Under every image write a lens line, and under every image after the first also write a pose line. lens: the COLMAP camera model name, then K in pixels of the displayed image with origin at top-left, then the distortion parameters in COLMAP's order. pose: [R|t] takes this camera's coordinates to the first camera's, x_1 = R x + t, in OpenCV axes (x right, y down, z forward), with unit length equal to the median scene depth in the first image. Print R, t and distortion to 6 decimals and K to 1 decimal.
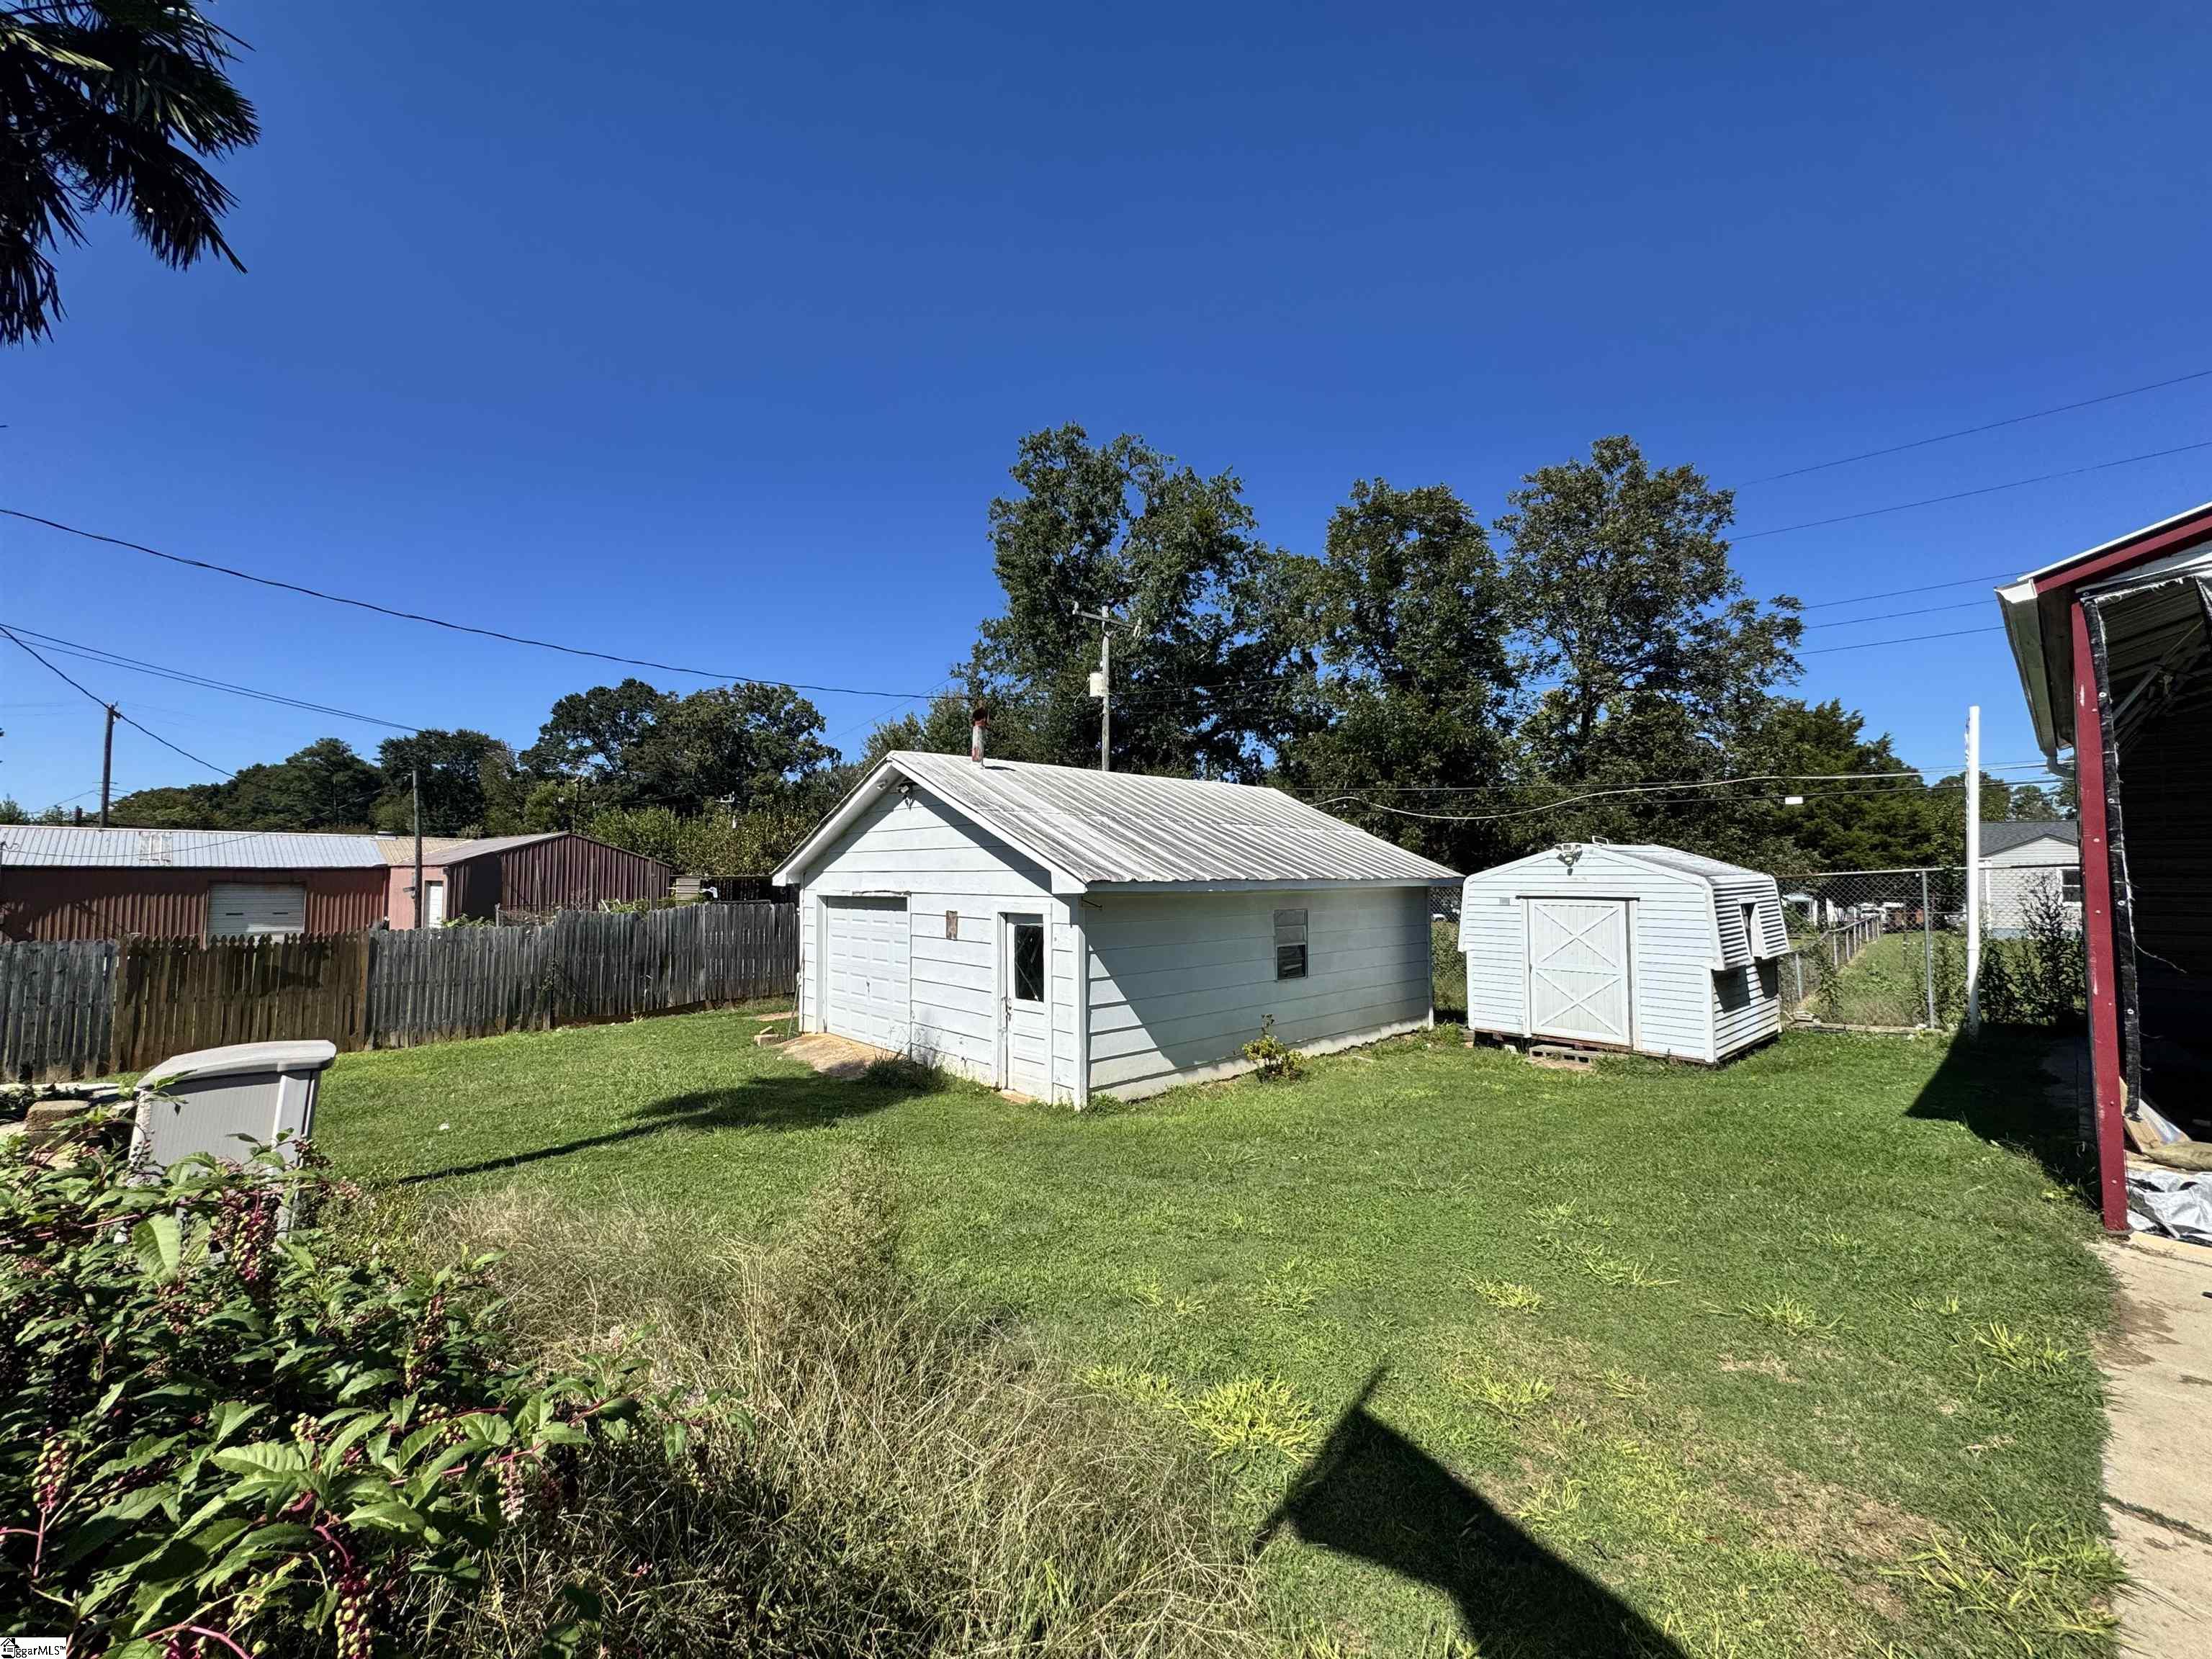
lens RADIAL K [[876.8, 0, 1111.4], [0, 876.8, 826.2], [0, 0, 1]] dist [-0.006912, -0.000042]
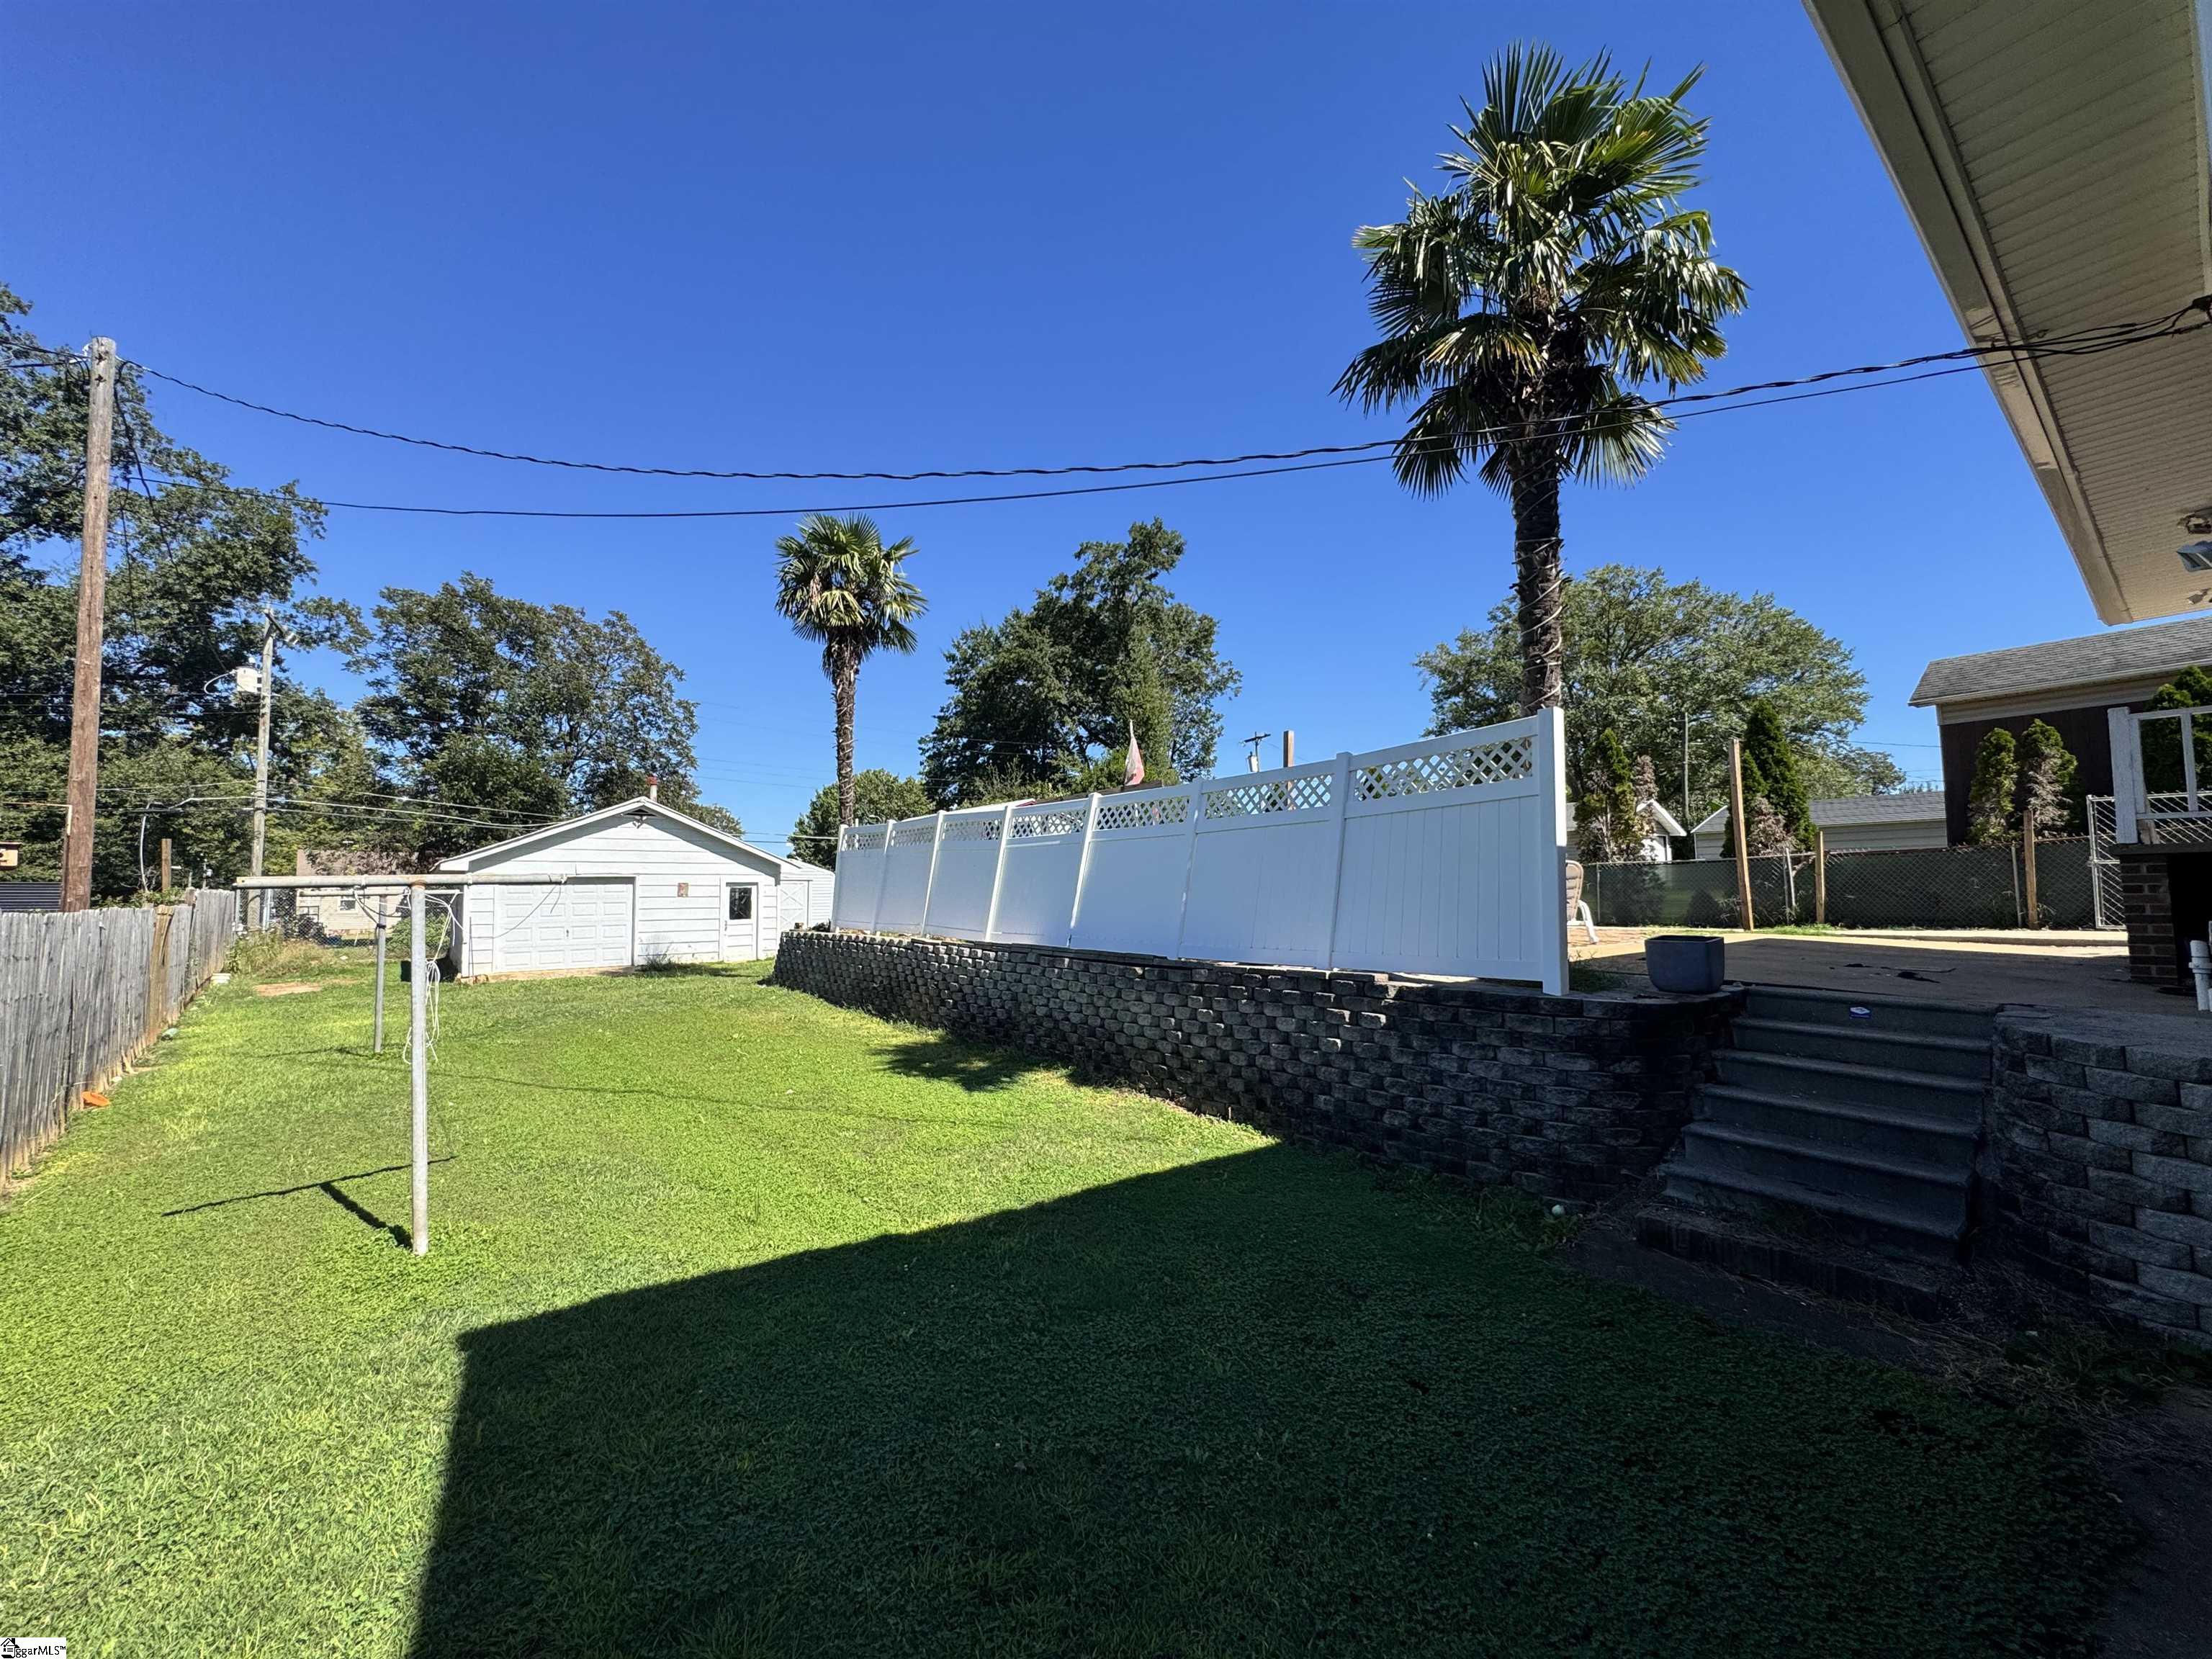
lens RADIAL K [[876.8, 0, 1107.1], [0, 876.8, 831.0], [0, 0, 1]] dist [-0.006912, -0.000042]
pose [[0.068710, 0.065535, 0.995482, -1.988321], [-0.048116, 0.996897, -0.062307, 0.052354], [-0.996476, -0.043617, 0.071650, -0.106475]]
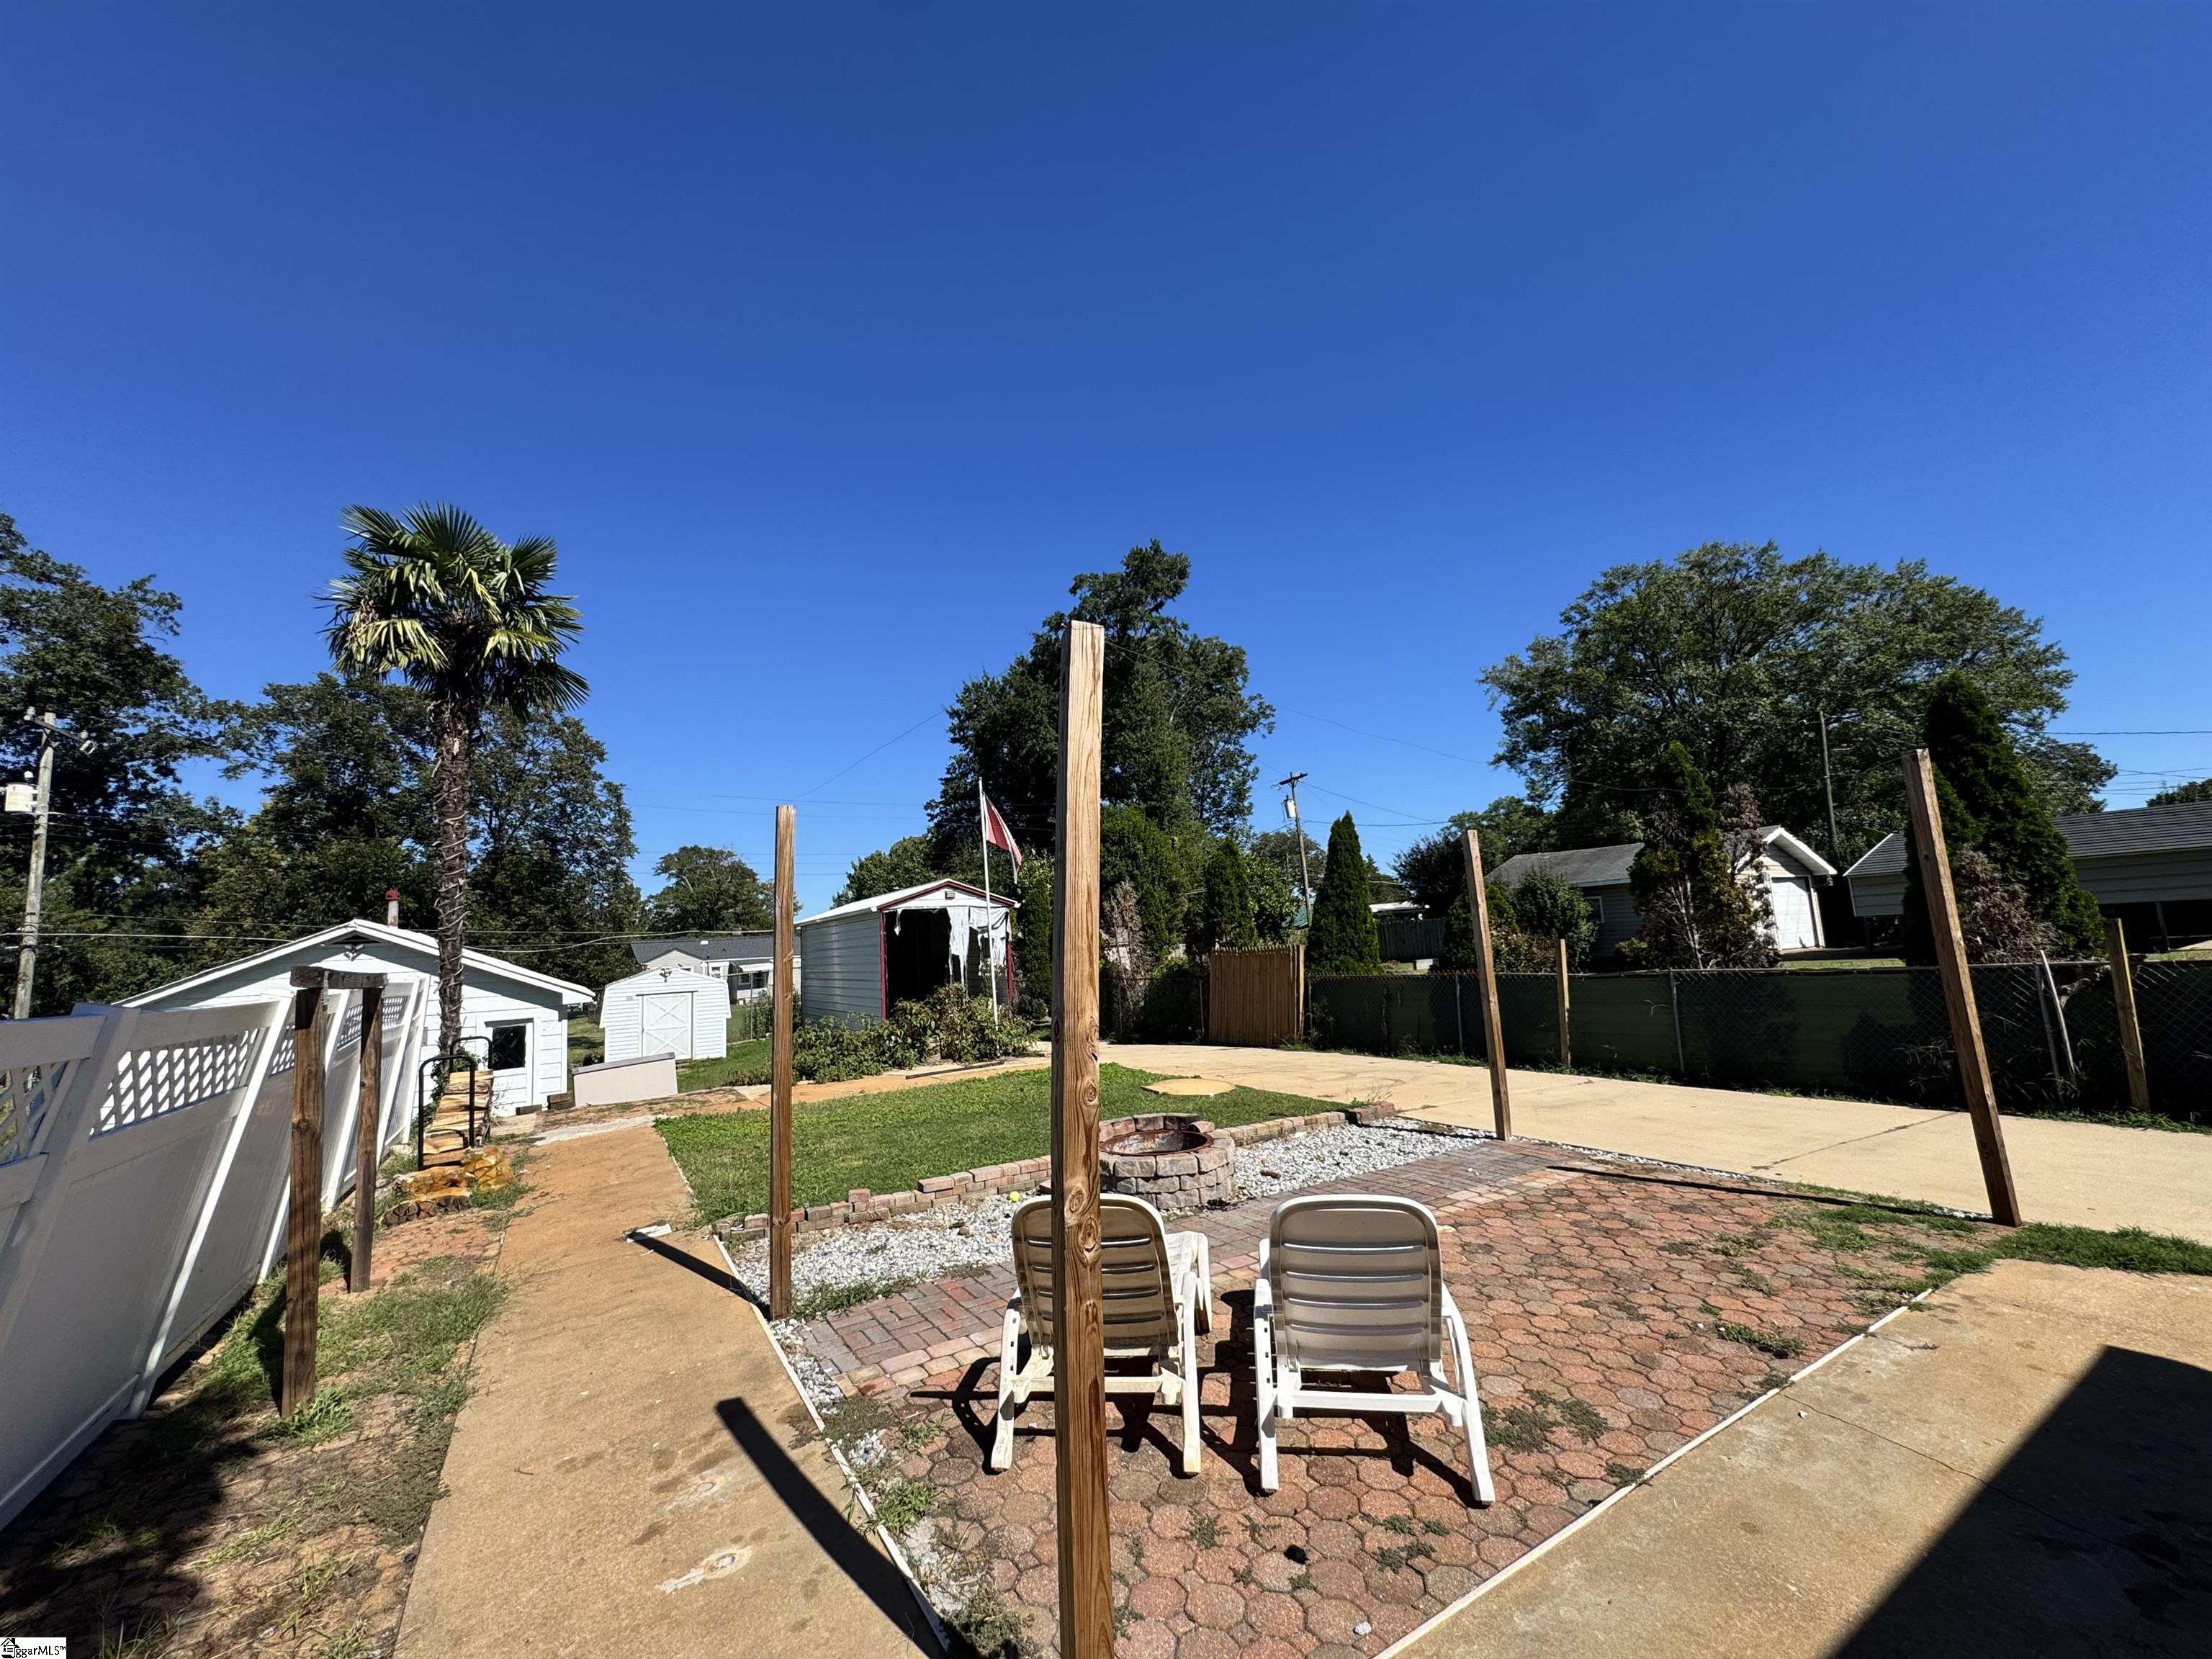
lens RADIAL K [[876.8, 0, 1109.0], [0, 876.8, 833.8], [0, 0, 1]] dist [-0.006912, -0.000042]
pose [[0.184897, 0.109913, 0.976592, -1.400146], [-0.000514, 0.993737, -0.111745, -0.067311], [-0.982758, 0.020160, 0.183795, -0.455432]]
